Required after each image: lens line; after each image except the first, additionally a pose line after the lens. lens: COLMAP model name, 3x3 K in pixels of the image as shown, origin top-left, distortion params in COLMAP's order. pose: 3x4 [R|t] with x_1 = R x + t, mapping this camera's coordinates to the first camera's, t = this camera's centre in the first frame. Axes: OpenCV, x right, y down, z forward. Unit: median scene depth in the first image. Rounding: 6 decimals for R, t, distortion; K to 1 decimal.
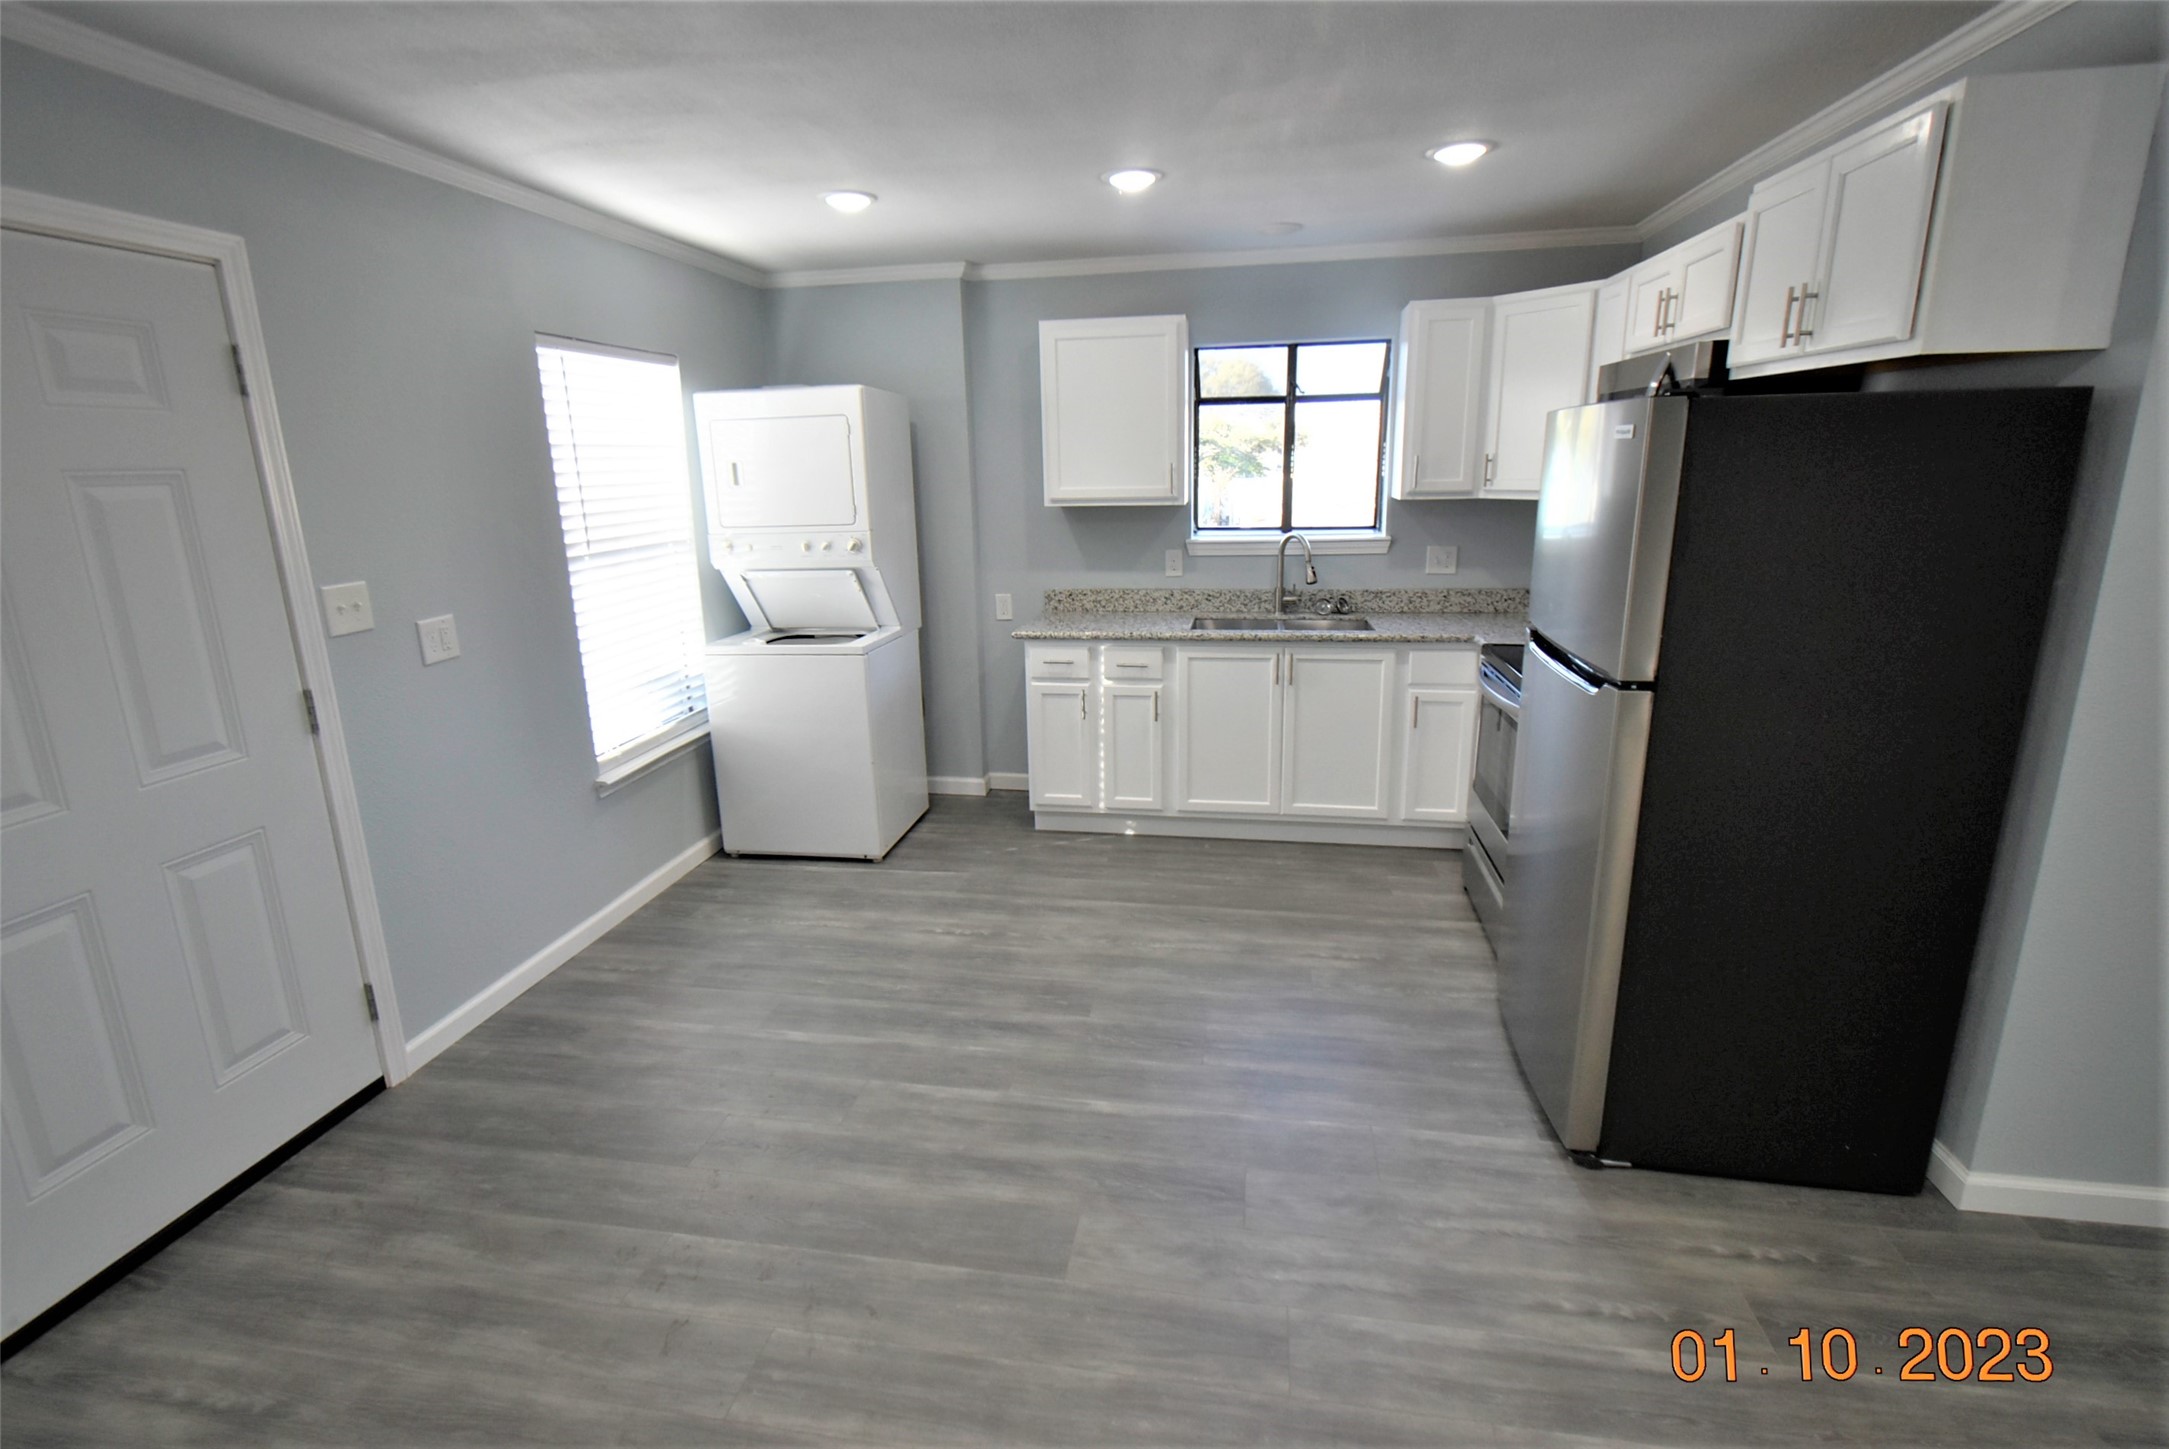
lens RADIAL K [[990.2, 0, 1078.4], [0, 990.2, 694.9], [0, 0, 1]] dist [0.001741, -0.000775]
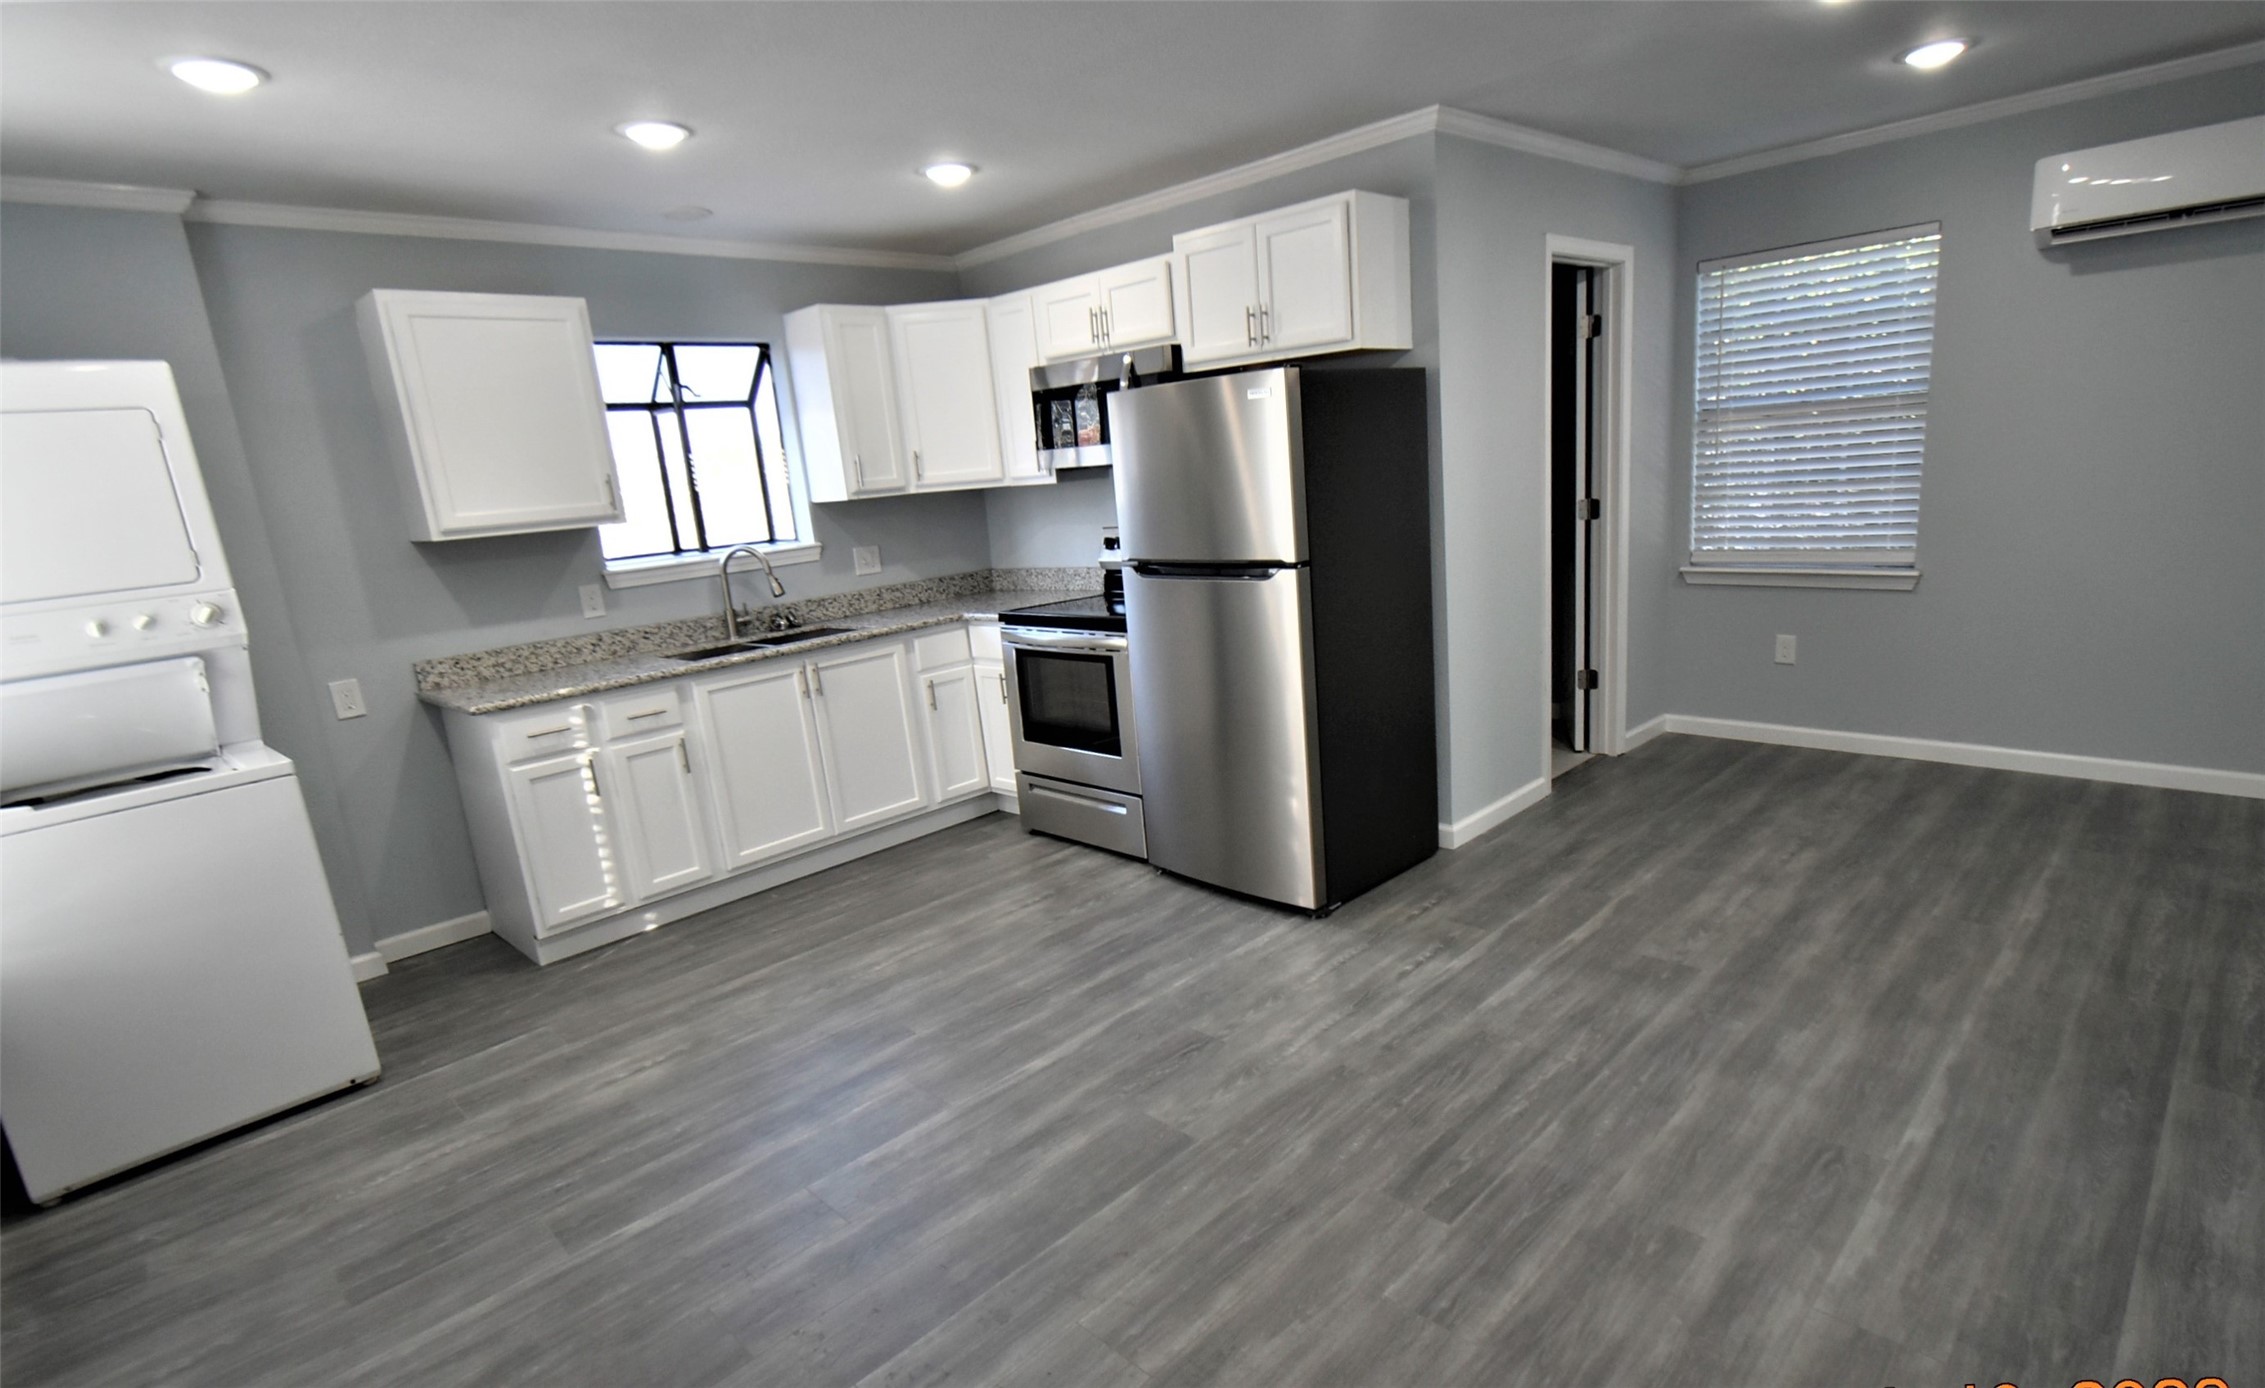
lens RADIAL K [[1125.0, 0, 1170.1], [0, 1125.0, 721.8], [0, 0, 1]] dist [0.003844, 0.000500]
pose [[0.561429, -0.213426, 0.799529, -0.478484], [0.258547, 0.963042, 0.075523, 0.019412], [-0.786098, 0.164315, 0.595861, 0.103136]]
